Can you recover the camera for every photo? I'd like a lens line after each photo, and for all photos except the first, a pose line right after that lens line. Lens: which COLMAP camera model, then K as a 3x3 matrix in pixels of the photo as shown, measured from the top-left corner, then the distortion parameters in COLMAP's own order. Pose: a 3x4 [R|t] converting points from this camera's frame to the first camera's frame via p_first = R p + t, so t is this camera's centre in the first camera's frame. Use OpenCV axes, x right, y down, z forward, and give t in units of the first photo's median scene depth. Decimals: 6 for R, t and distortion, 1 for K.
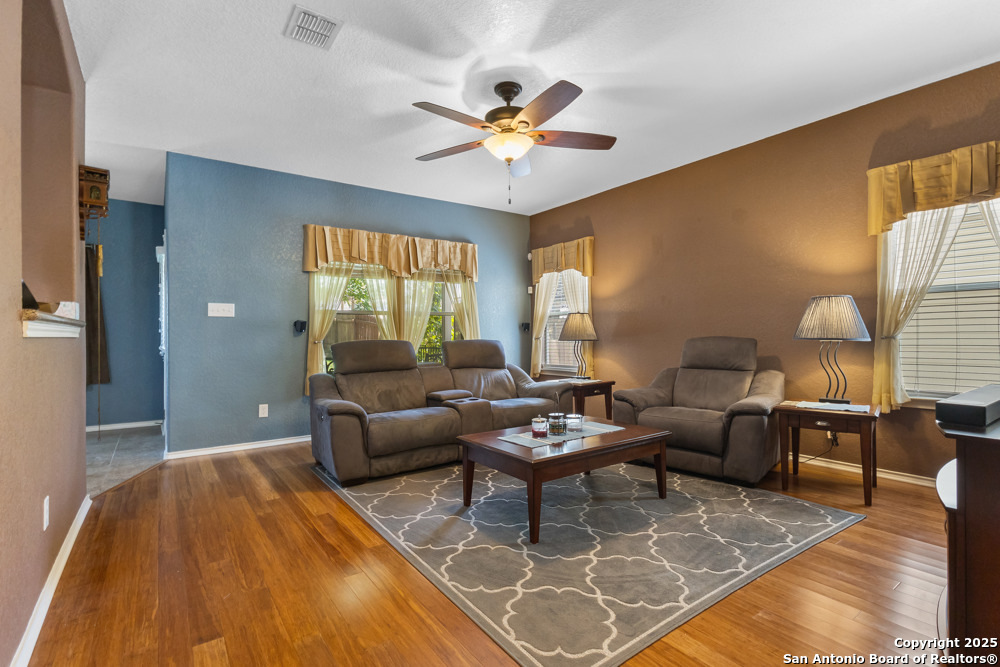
lens RADIAL K [[467.4, 0, 493.4], [0, 467.4, 332.6], [0, 0, 1]] dist [-0.001994, -0.000334]
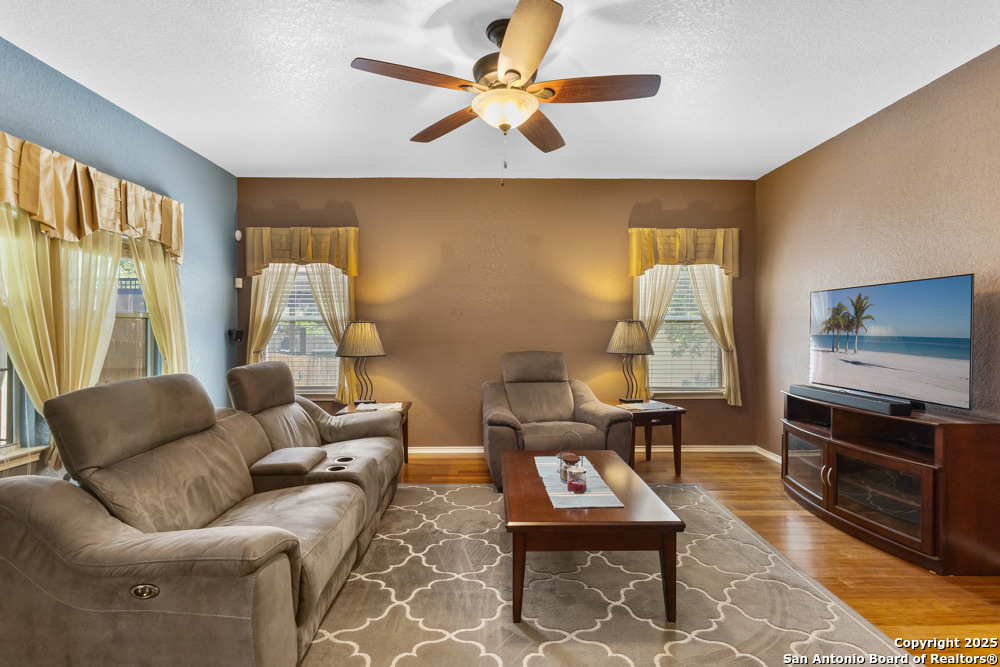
lens RADIAL K [[467.4, 0, 493.4], [0, 467.4, 332.6], [0, 0, 1]] dist [-0.001994, -0.000334]
pose [[0.569706, 0.002201, 0.821846, -0.339245], [-0.010184, 0.999939, 0.004382, -0.028039], [-0.821786, -0.010866, 0.569693, 0.344503]]
